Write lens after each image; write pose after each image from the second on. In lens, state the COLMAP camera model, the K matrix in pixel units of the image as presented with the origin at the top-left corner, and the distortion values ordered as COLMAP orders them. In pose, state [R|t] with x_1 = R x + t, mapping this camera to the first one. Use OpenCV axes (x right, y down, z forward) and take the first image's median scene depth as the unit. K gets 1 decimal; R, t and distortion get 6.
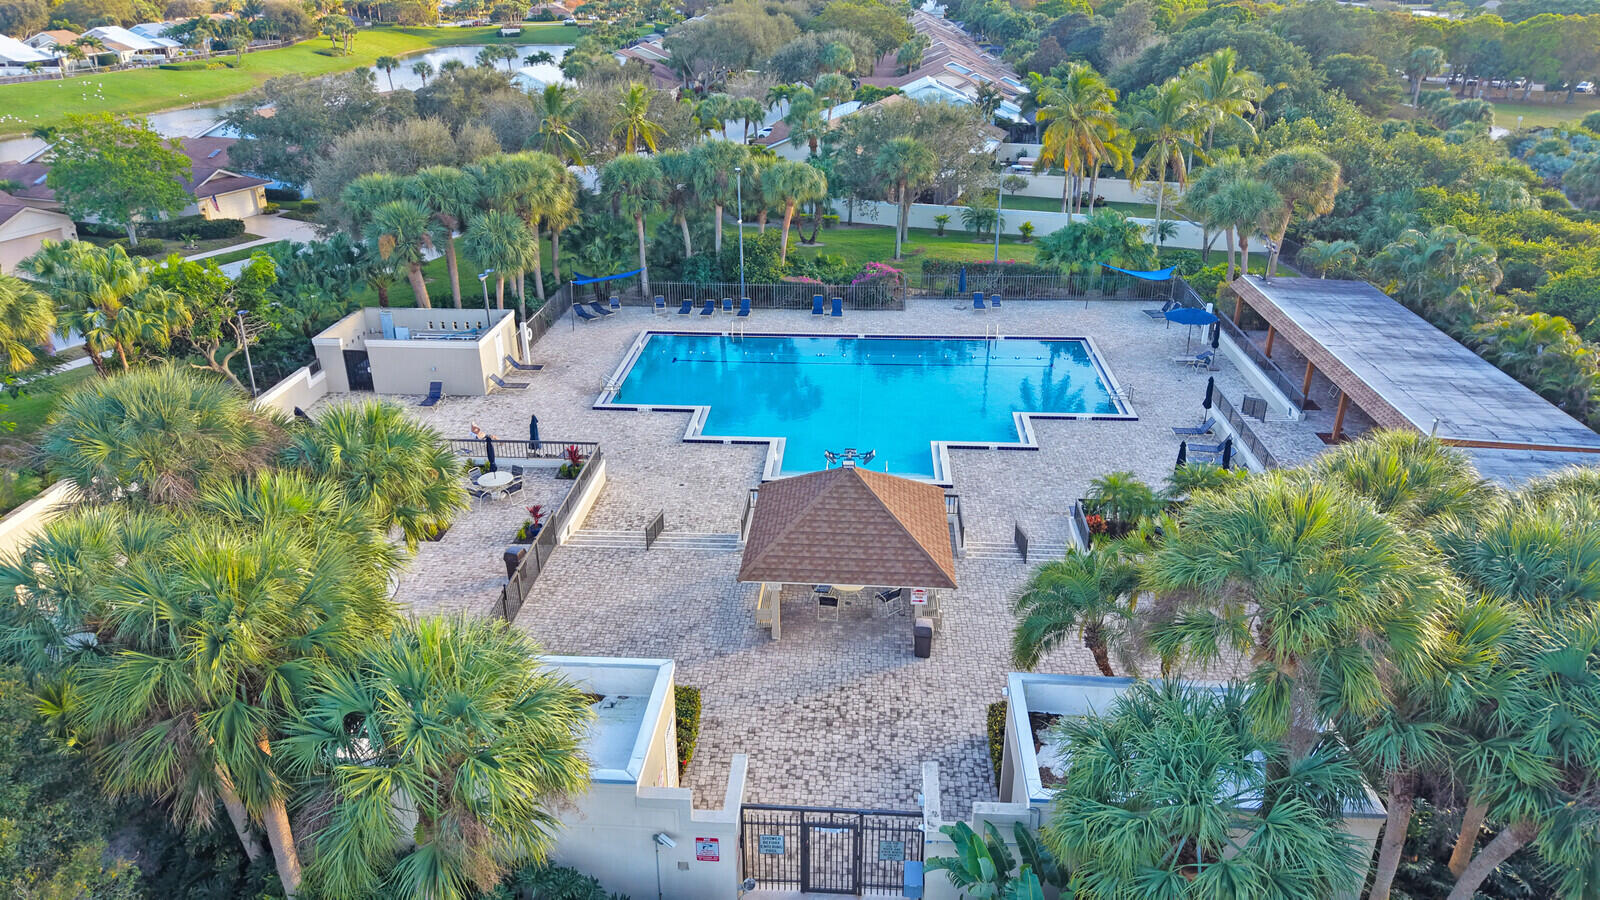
lens RADIAL K [[1069.4, 0, 820.1], [0, 1069.4, 454.6], [0, 0, 1]] dist [0.047742, -0.055935]
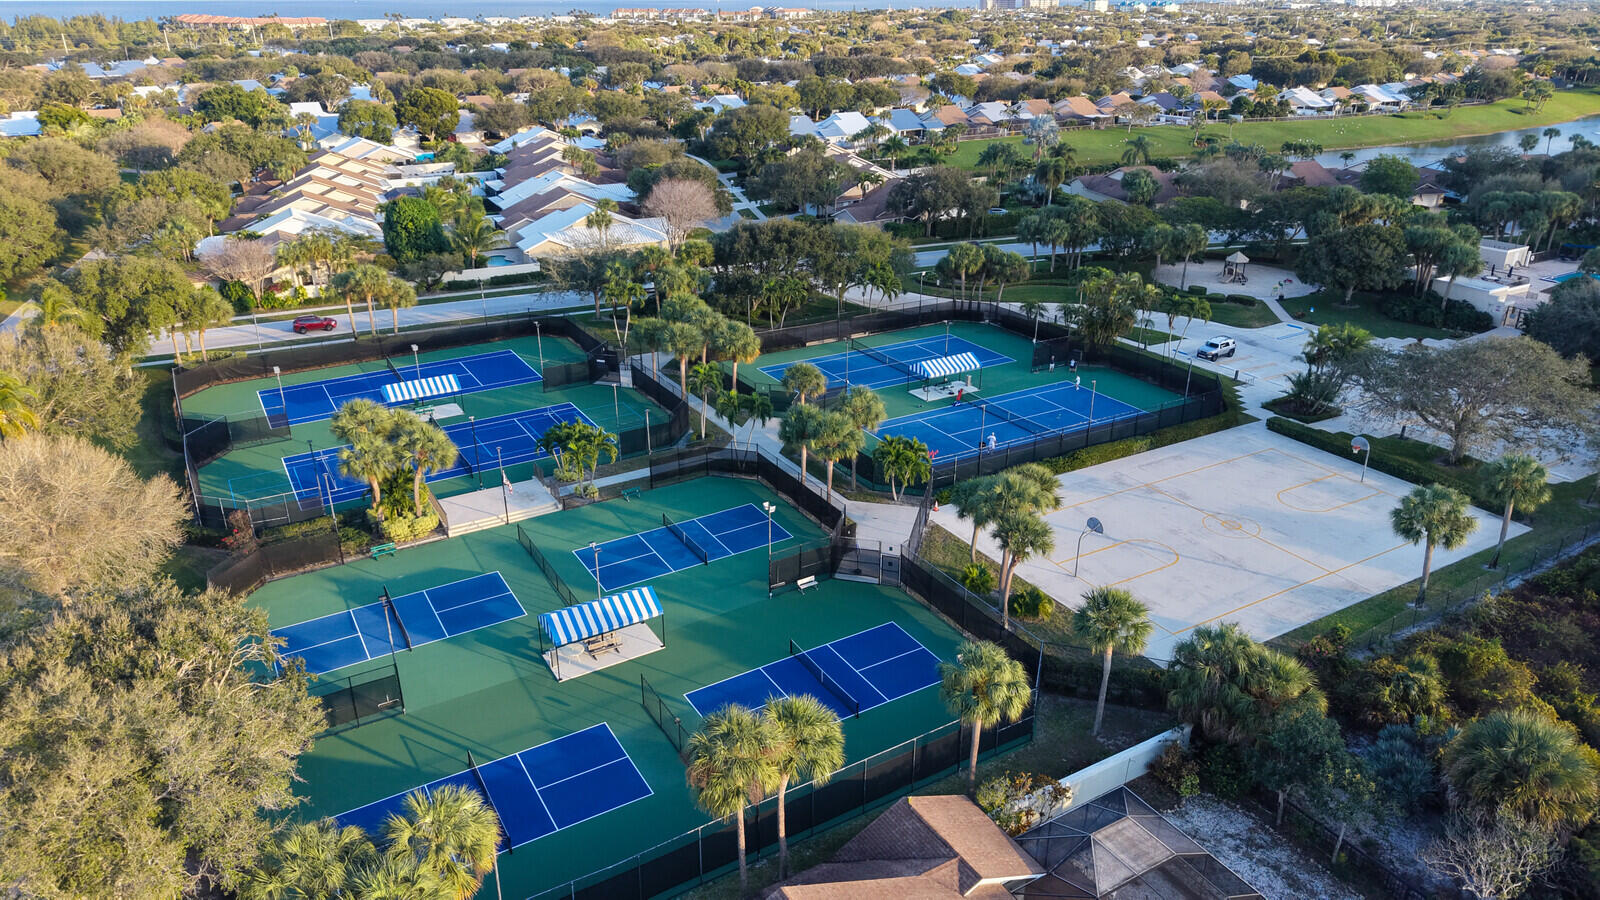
lens RADIAL K [[1069.4, 0, 820.1], [0, 1069.4, 454.6], [0, 0, 1]] dist [0.047742, -0.055935]
pose [[0.569090, 0.324548, -0.755517, 0.210507], [-0.342350, 0.928908, 0.141159, 0.132045], [0.747618, 0.178319, 0.639741, -0.449030]]
